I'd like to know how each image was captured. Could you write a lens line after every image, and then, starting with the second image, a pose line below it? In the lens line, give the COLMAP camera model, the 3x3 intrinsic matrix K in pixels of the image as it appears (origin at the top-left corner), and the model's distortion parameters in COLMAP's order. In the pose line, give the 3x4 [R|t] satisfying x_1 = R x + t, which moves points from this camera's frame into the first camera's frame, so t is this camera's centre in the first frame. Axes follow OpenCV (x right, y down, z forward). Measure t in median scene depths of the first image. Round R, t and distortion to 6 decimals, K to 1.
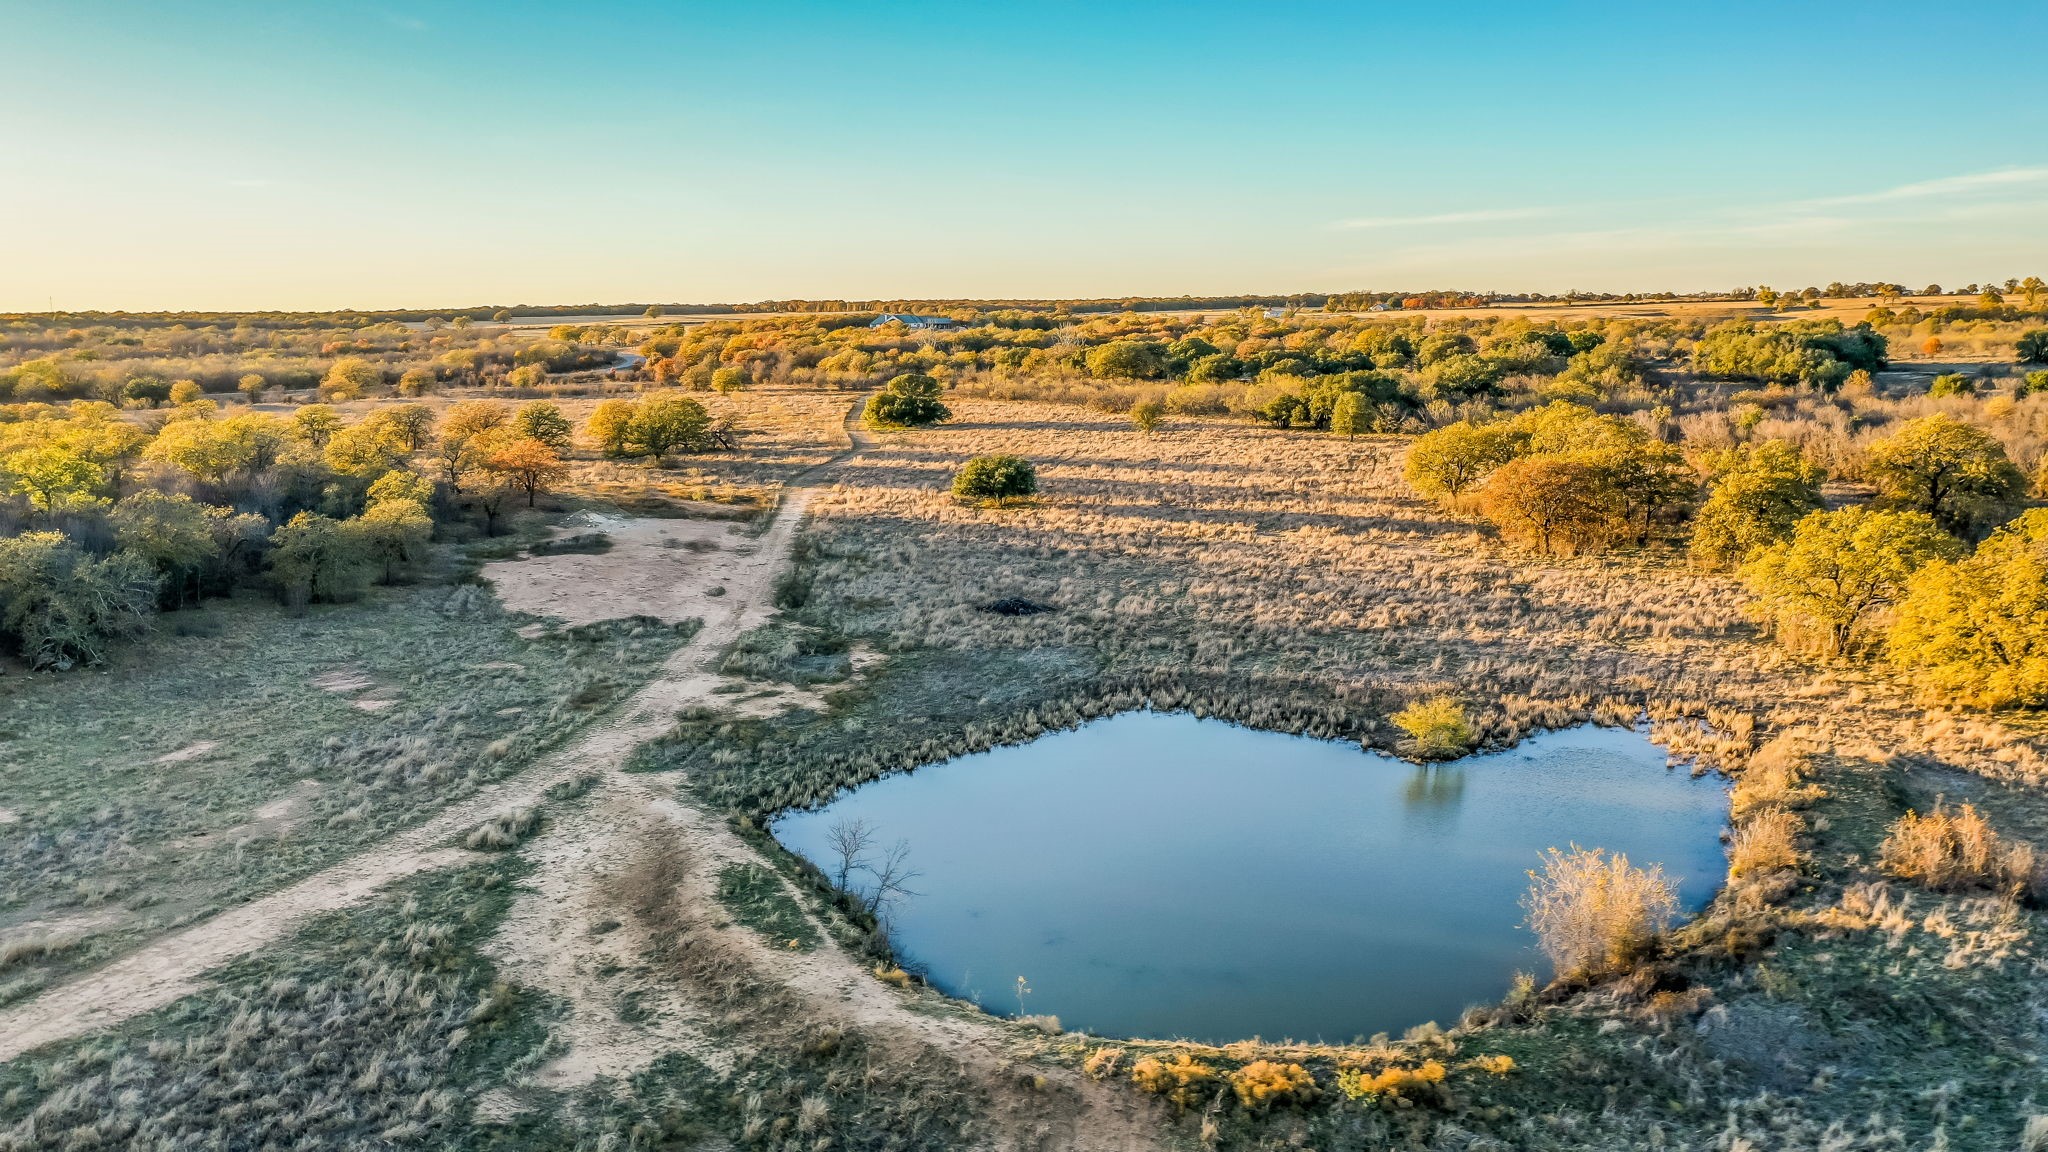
lens RADIAL K [[1641.0, 0, 1023.6], [0, 1641.0, 582.9], [0, 0, 1]] dist [-0.002510, -0.002279]
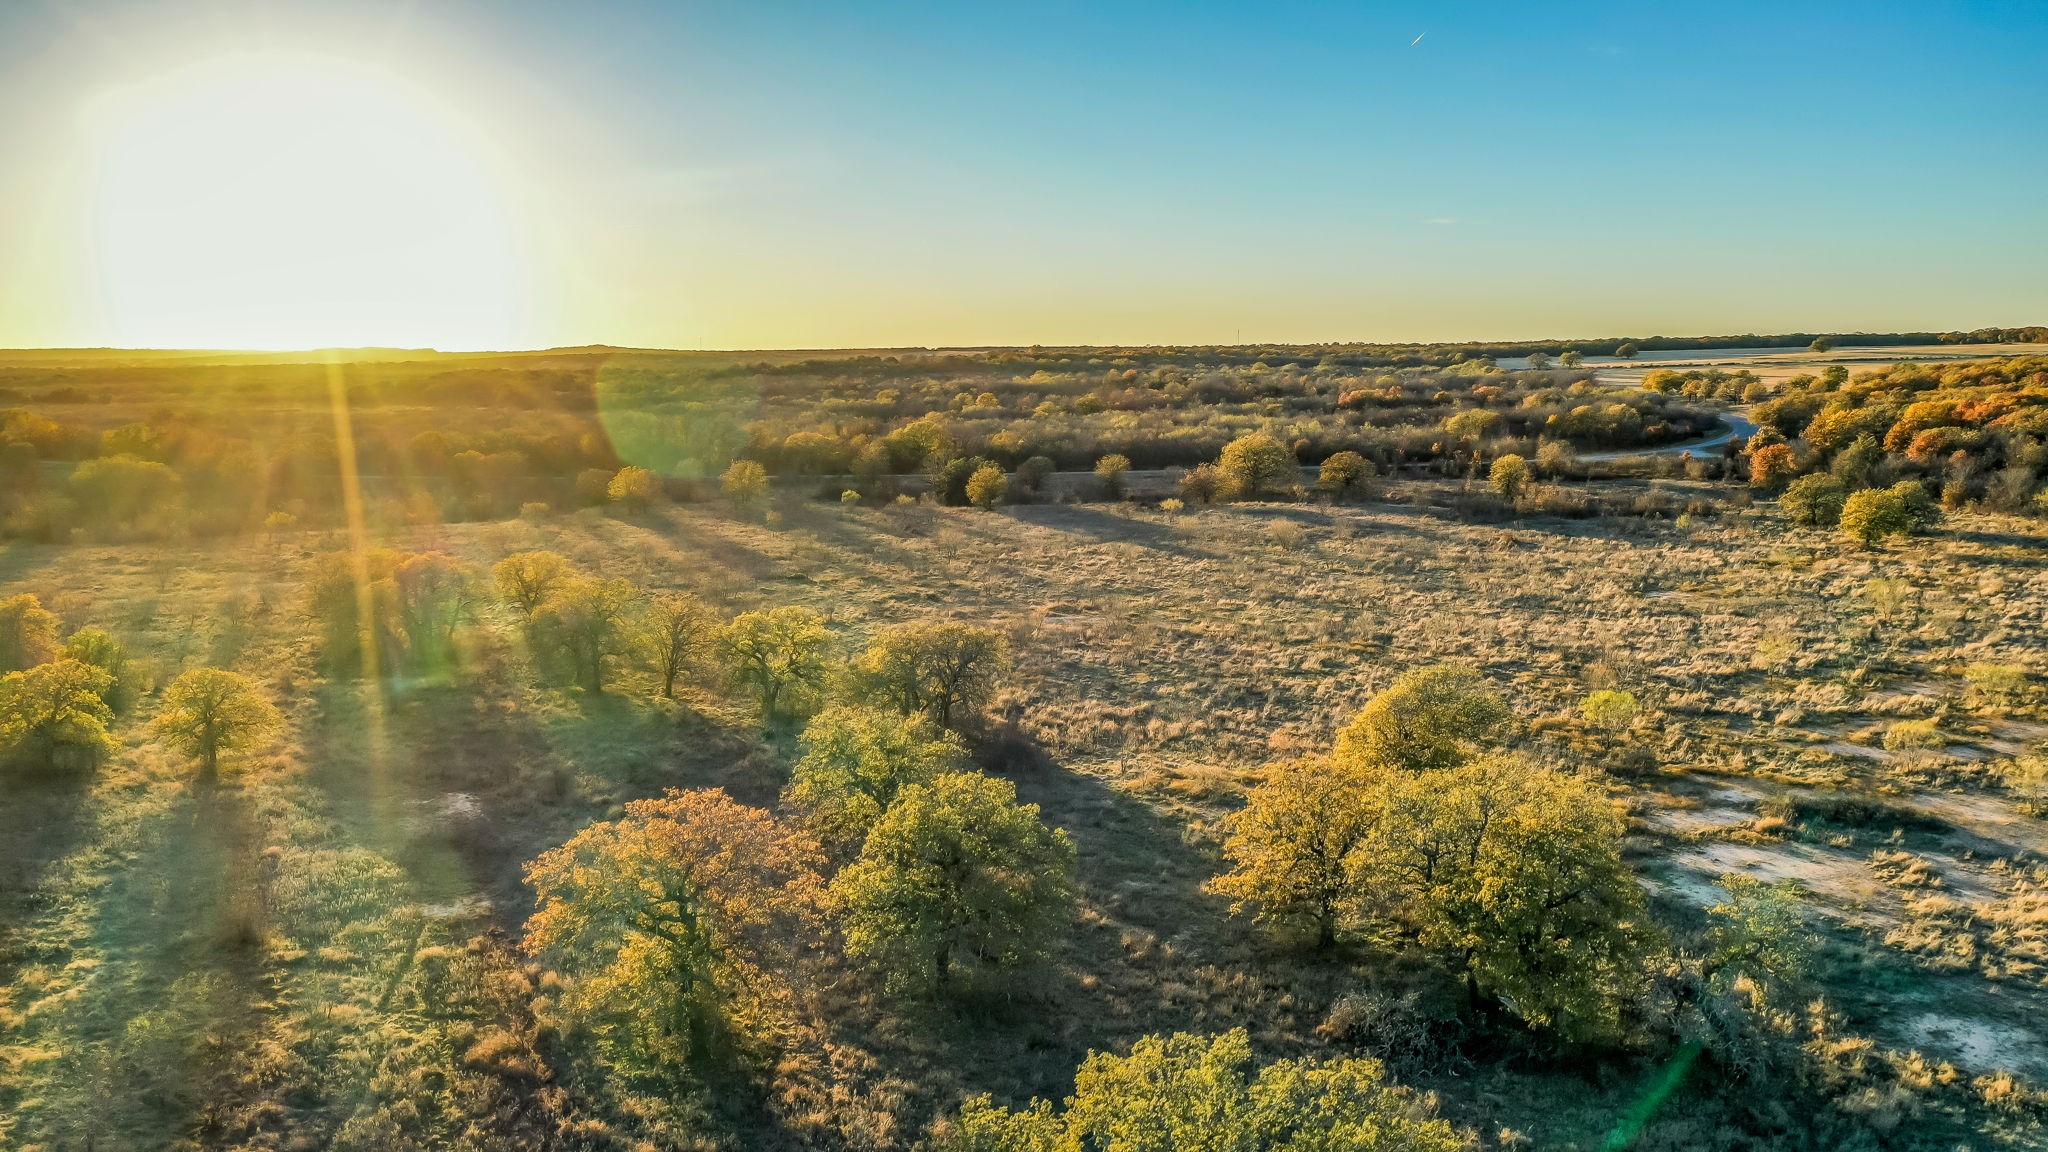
lens RADIAL K [[1636.6, 0, 1024.0], [0, 1636.6, 576.0], [0, 0, 1]] dist [-0.005158, 0.004876]
pose [[0.777208, 0.085089, -0.623465, -0.216378], [-0.097634, 0.995122, 0.014102, -0.248162], [0.621624, 0.049911, 0.781724, 1.348047]]
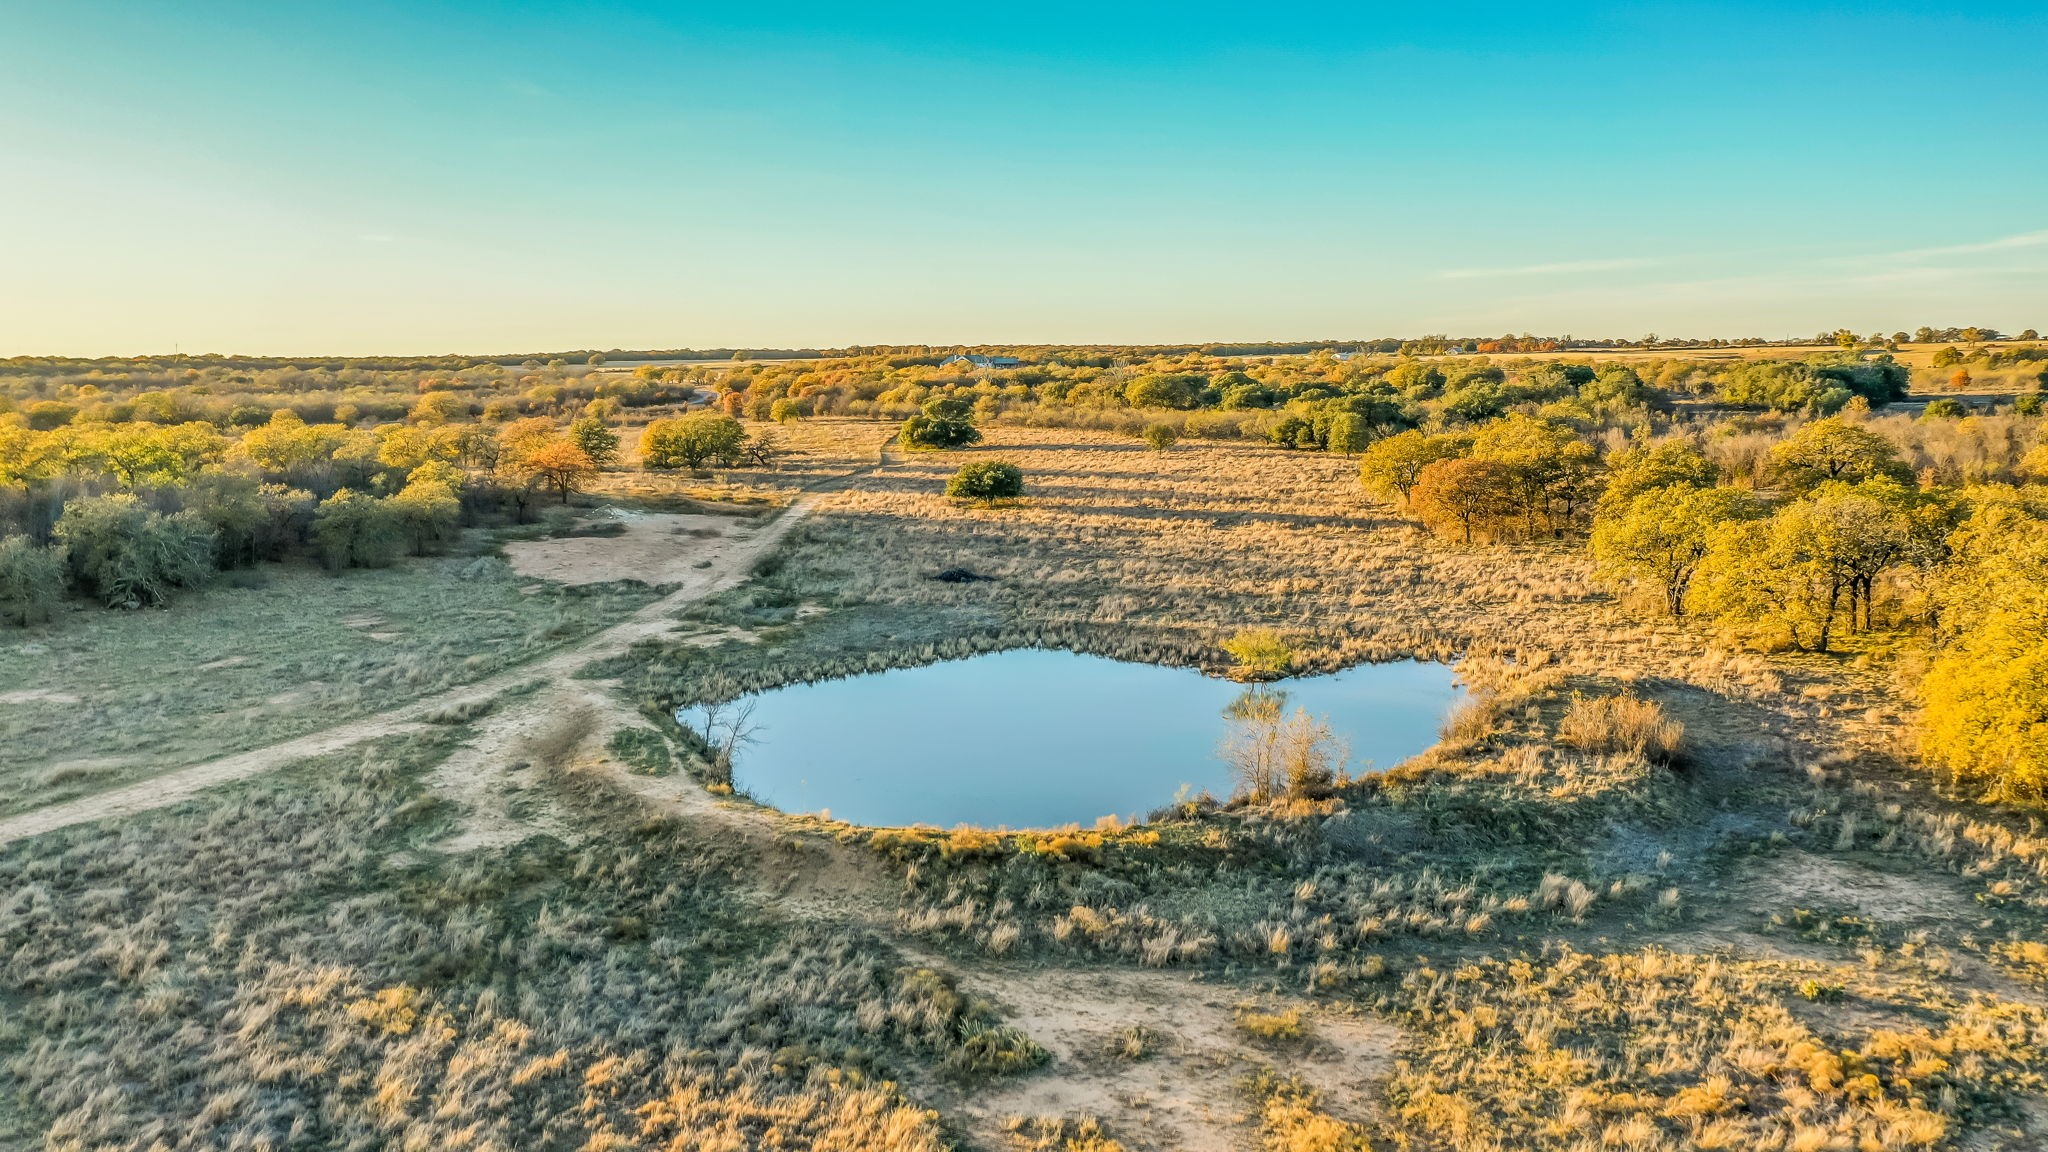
lens RADIAL K [[1636.6, 0, 1024.0], [0, 1636.6, 576.0], [0, 0, 1]] dist [-0.005158, 0.004876]
pose [[0.998441, 0.007878, -0.055265, 0.085281], [-0.009675, 0.999430, -0.032331, 0.041985], [0.054978, 0.032815, 0.997948, -0.101070]]
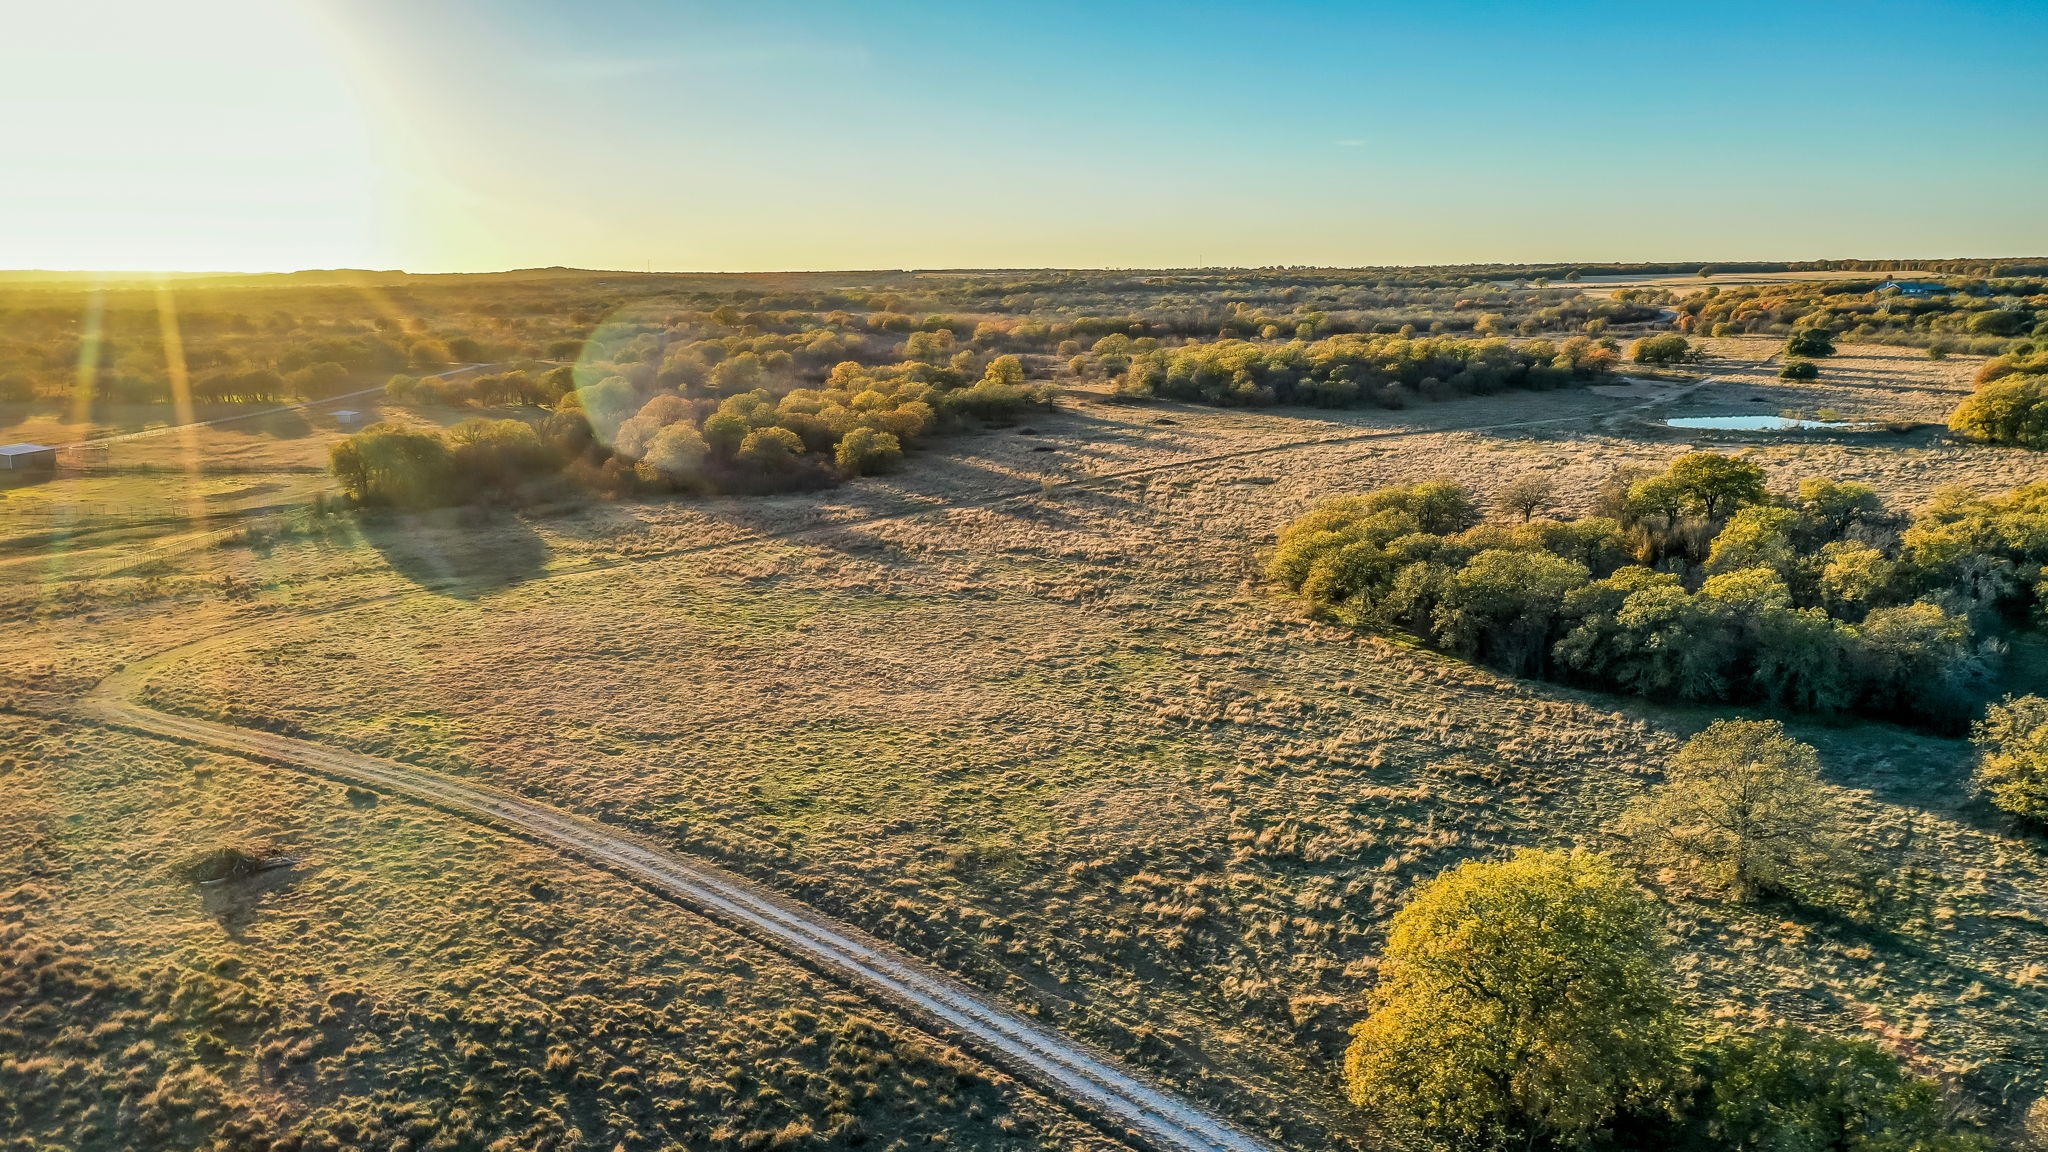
lens RADIAL K [[1681.9, 0, 1024.0], [0, 1681.9, 576.0], [0, 0, 1]] dist [-0.008034, -0.003697]
pose [[0.820157, 0.100981, -0.563157, 0.582145], [-0.088606, 0.994844, 0.049347, 0.267264], [0.565236, 0.009427, 0.824875, -2.071891]]
